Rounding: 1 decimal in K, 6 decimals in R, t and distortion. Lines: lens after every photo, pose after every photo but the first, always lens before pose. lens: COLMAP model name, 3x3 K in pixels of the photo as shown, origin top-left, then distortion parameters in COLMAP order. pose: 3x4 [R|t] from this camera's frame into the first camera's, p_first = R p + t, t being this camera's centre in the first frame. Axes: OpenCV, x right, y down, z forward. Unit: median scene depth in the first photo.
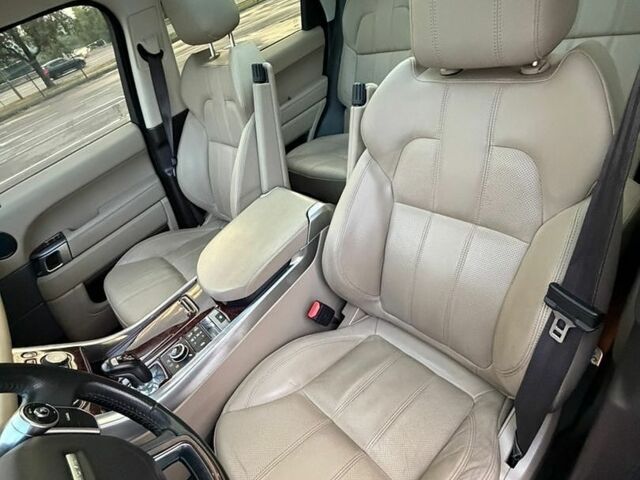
lens RADIAL K [[339.0, 0, 320.2], [0, 339.0, 242.0], [0, 0, 1]] dist [0.000421, 0.000284]
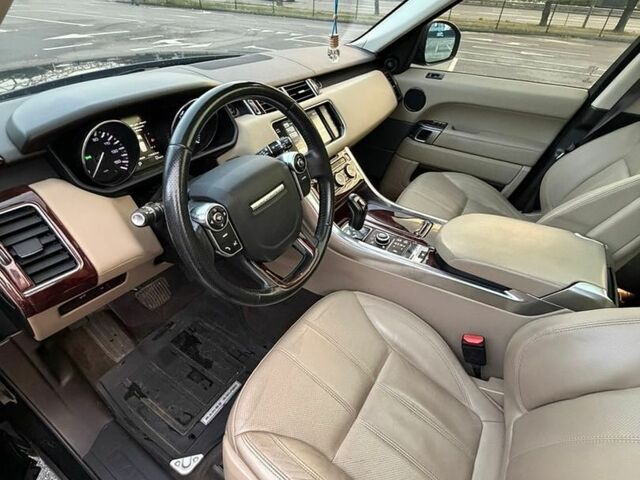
lens RADIAL K [[339.0, 0, 320.2], [0, 339.0, 242.0], [0, 0, 1]] dist [0.000421, 0.000284]
pose [[0.213571, 0.801296, -0.558849, 0.173169], [-0.720966, 0.515301, 0.463329, -0.054783], [0.659239, 0.303957, 0.687760, 0.010950]]
